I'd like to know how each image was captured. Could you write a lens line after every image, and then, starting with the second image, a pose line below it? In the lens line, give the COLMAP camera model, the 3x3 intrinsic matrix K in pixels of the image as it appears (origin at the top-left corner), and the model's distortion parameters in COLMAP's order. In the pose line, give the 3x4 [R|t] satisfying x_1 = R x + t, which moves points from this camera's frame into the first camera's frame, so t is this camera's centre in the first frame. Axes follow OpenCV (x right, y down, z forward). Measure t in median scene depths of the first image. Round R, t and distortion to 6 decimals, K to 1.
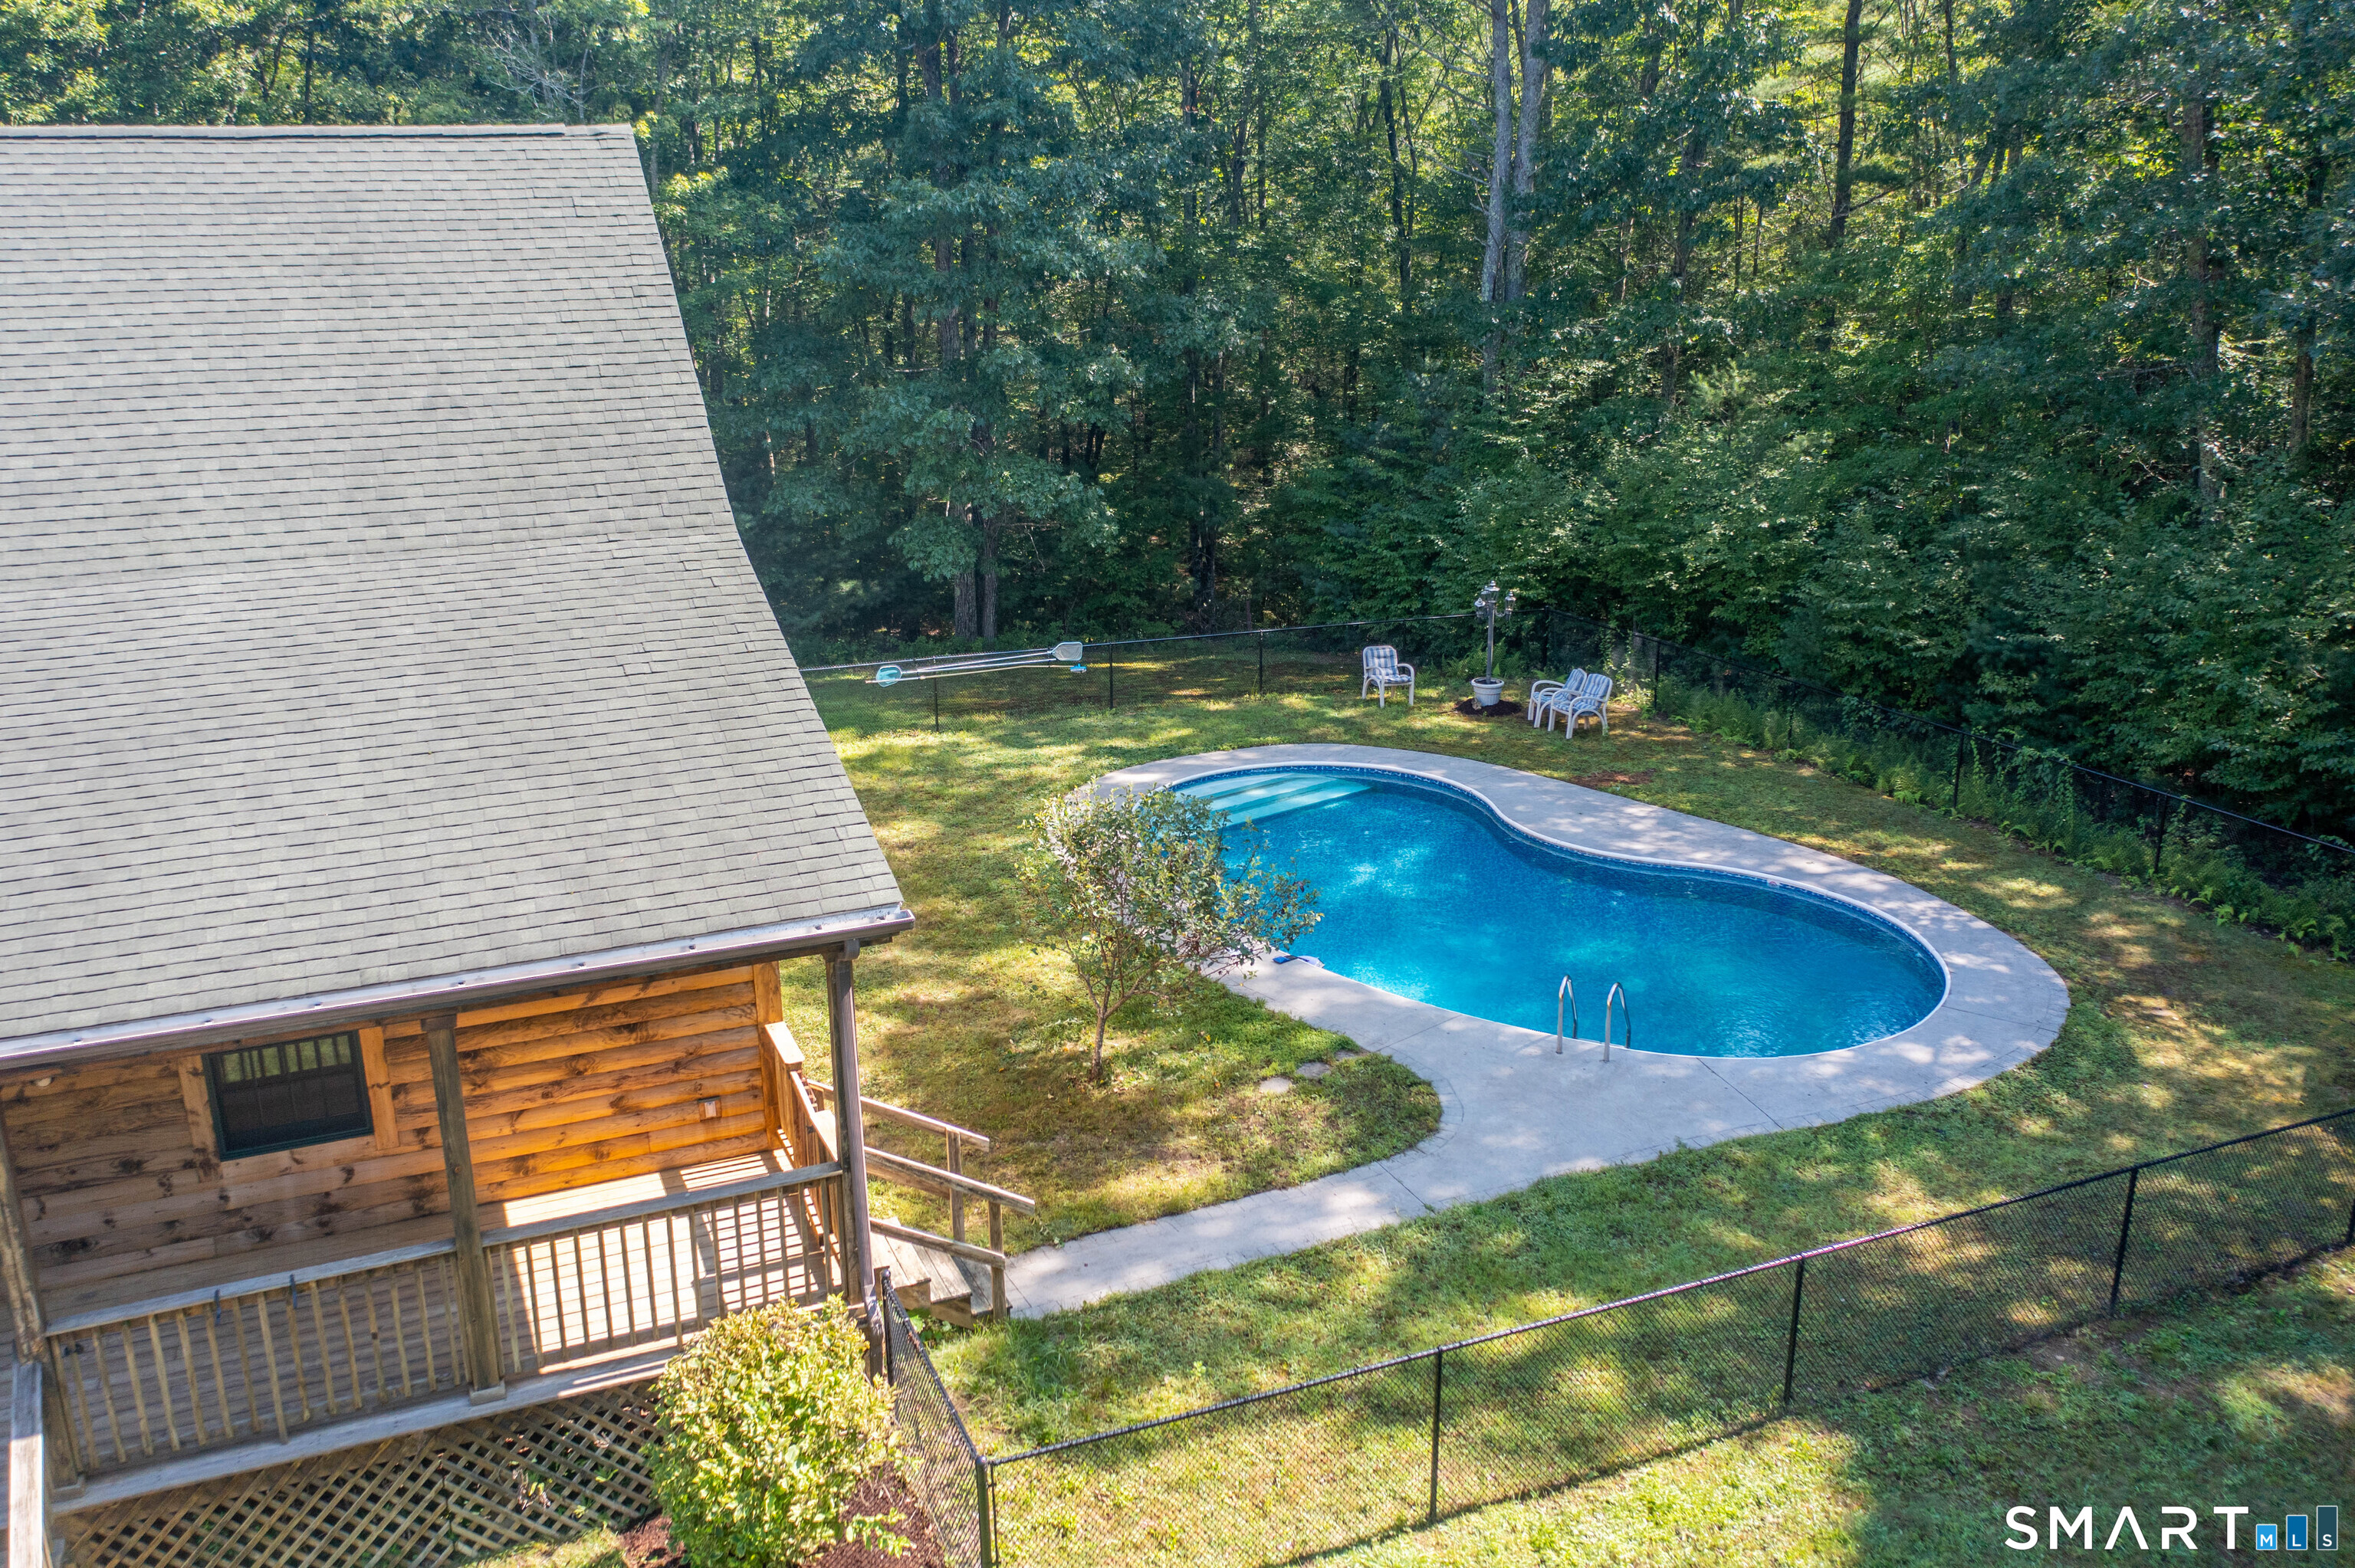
lens RADIAL K [[1847.5, 0, 1169.1], [0, 1847.5, 784.3], [0, 0, 1]] dist [-0.021048, -0.009340]
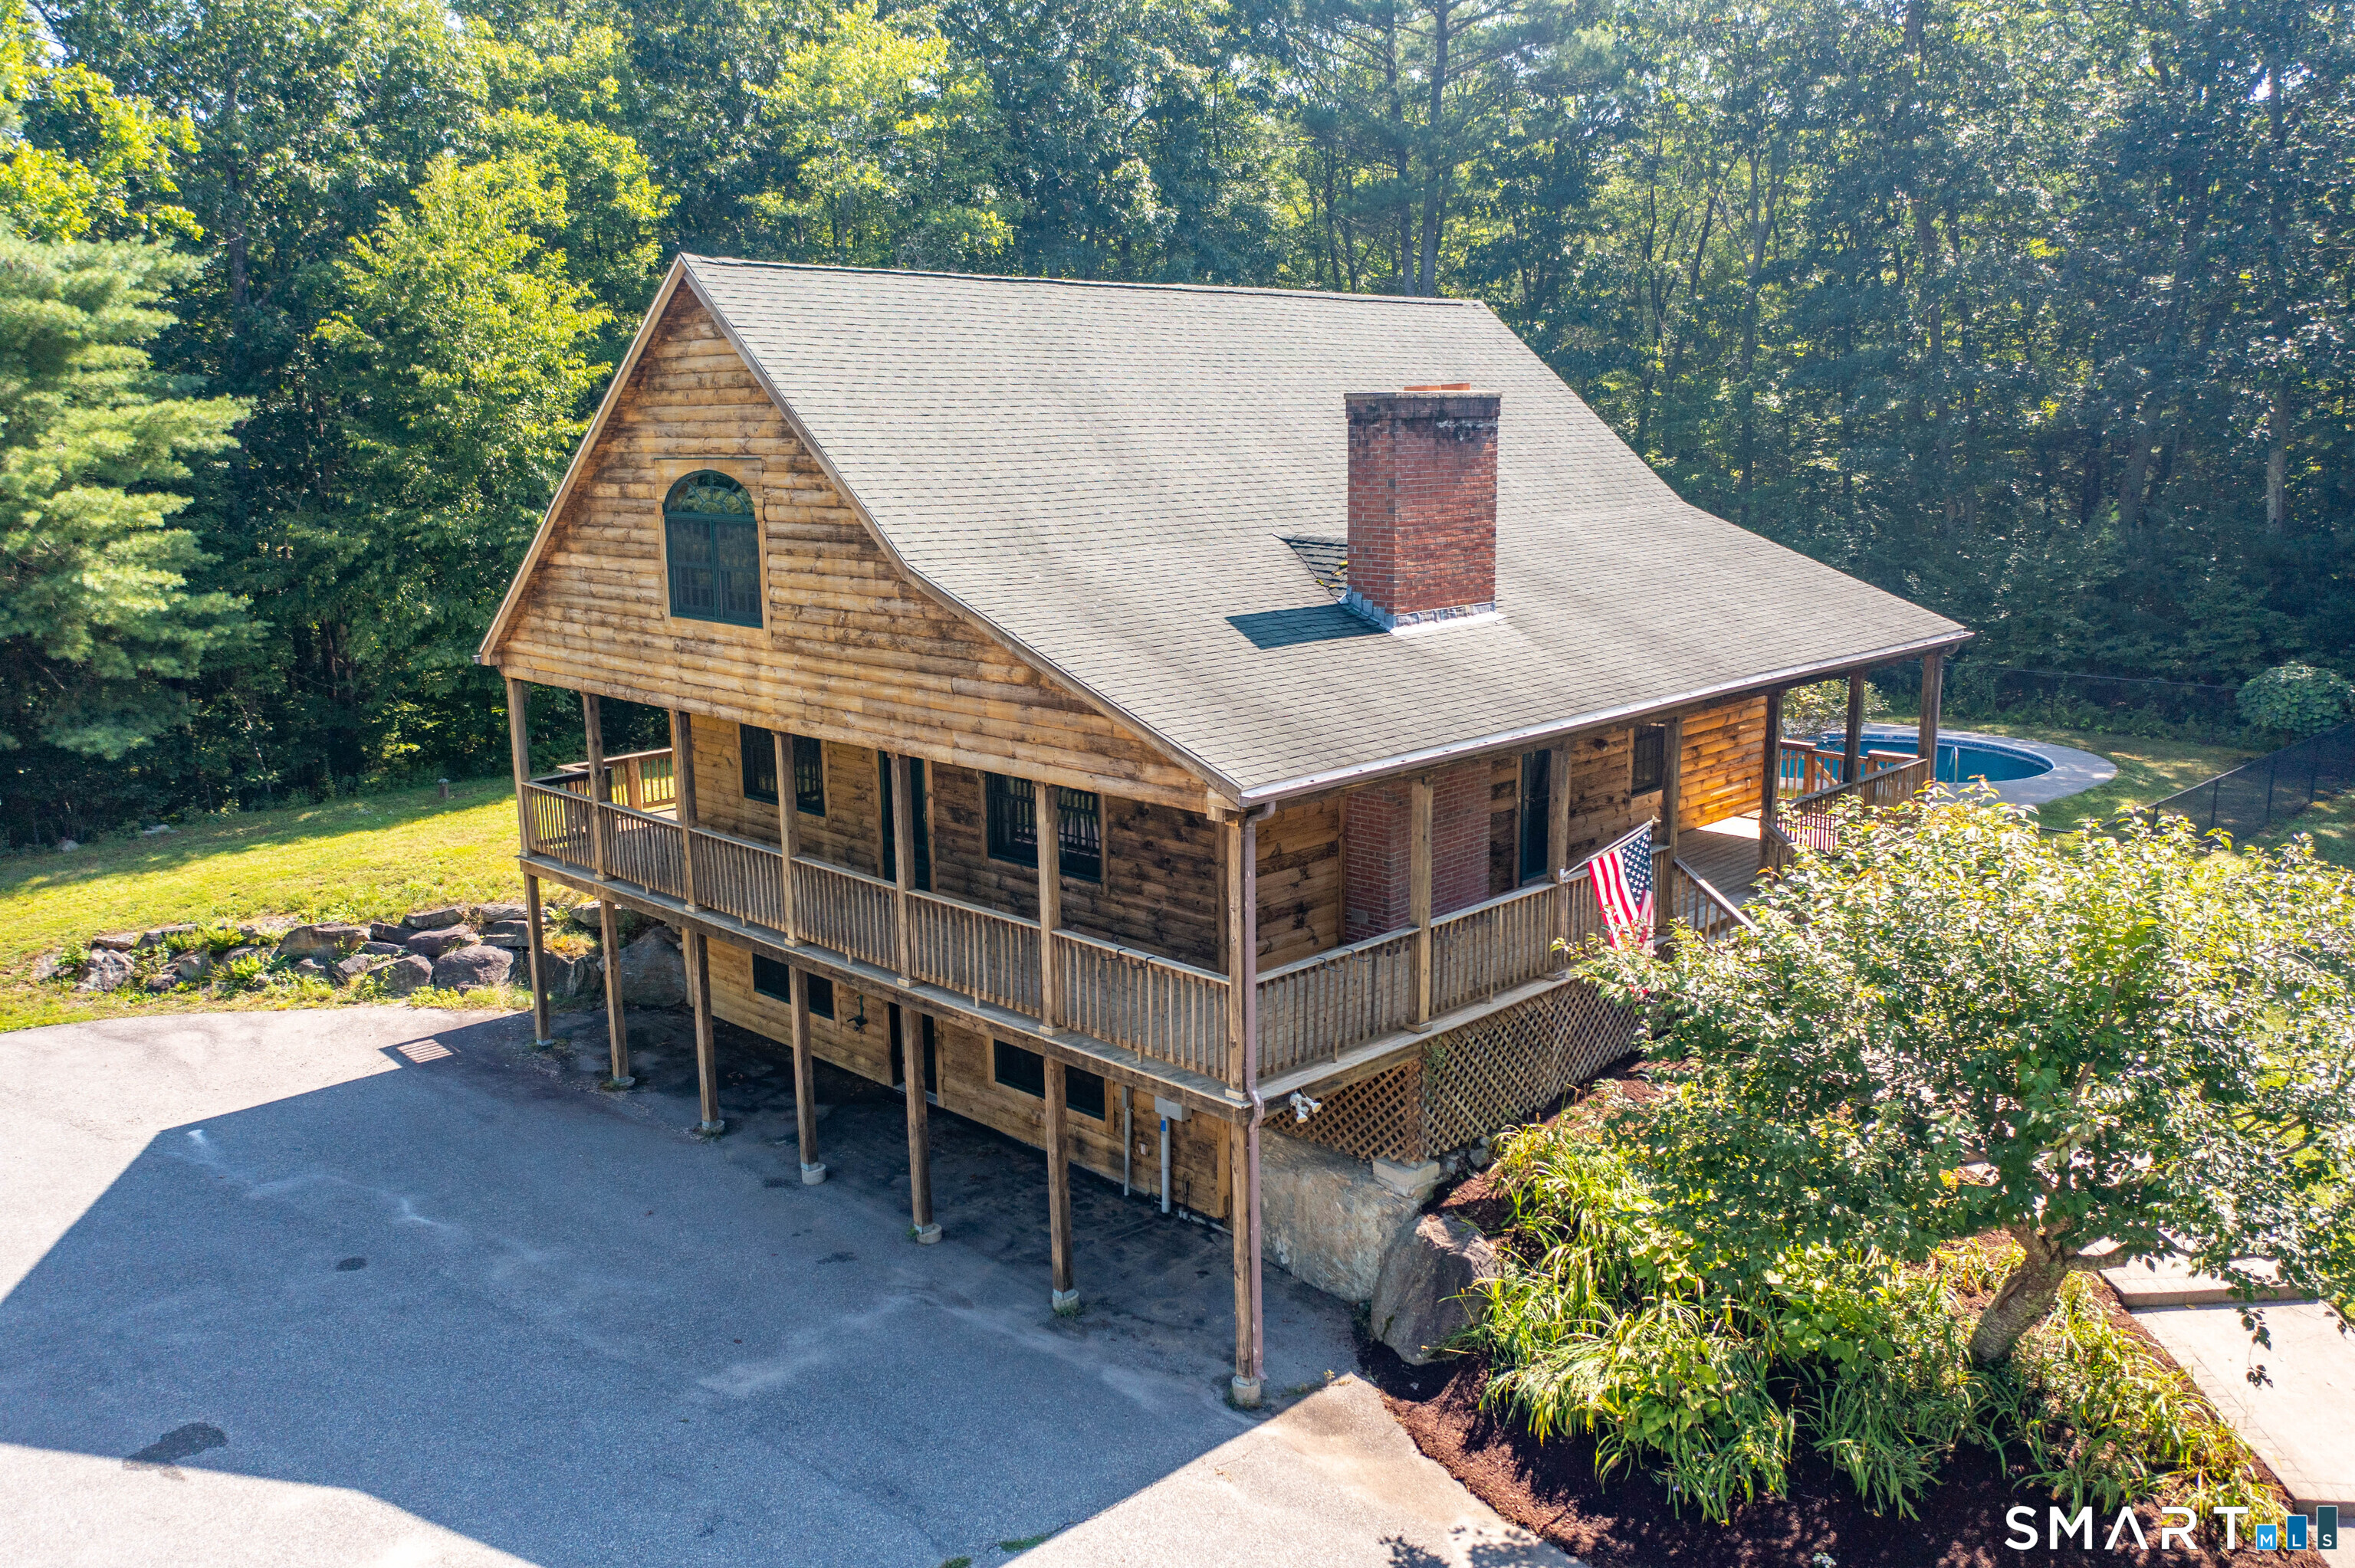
lens RADIAL K [[1847.5, 0, 1160.3], [0, 1847.5, 778.6], [0, 0, 1]] dist [-0.021048, -0.009340]
pose [[0.928410, -0.072763, 0.364364, -1.217549], [0.111035, 0.990159, -0.085187, 0.211262], [-0.354580, 0.119545, 0.927352, -0.473628]]
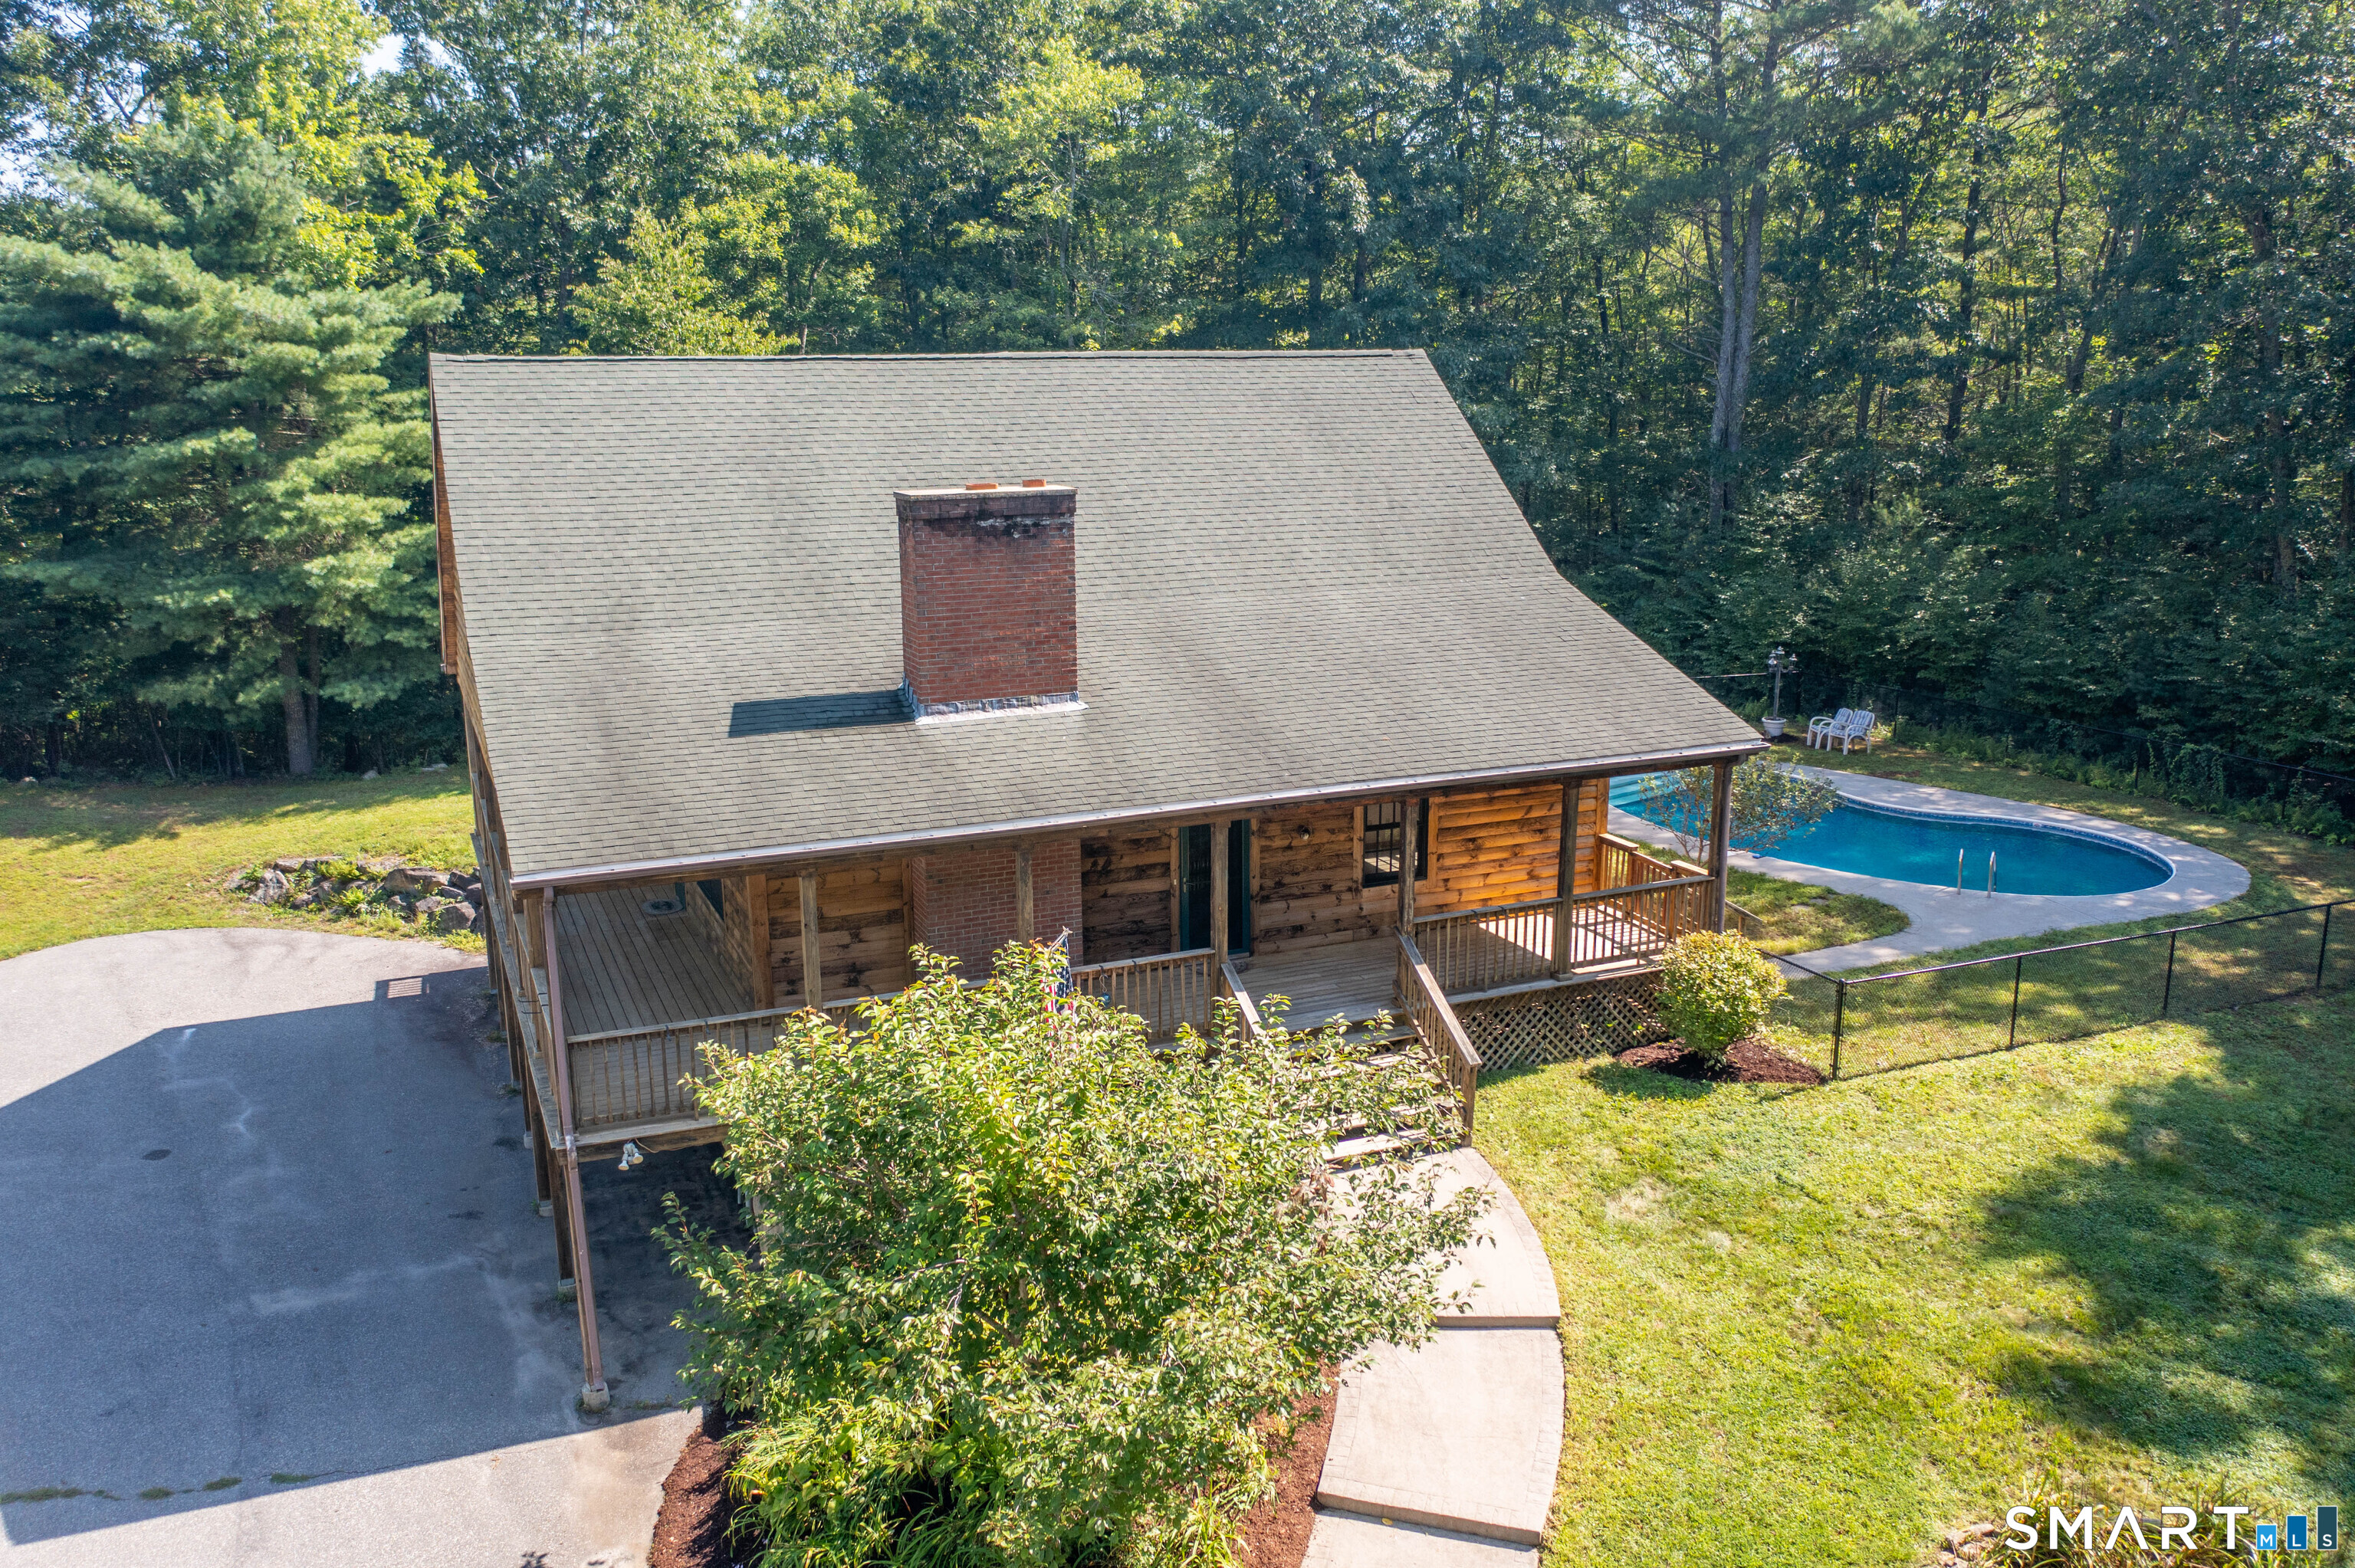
lens RADIAL K [[1847.5, 0, 1173.2], [0, 1847.5, 780.2], [0, 0, 1]] dist [-0.021048, -0.009340]
pose [[0.999930, 0.003263, 0.011402, -0.525366], [-0.002399, 0.997177, -0.075043, 0.169546], [-0.011615, 0.075011, 0.997115, -0.668833]]
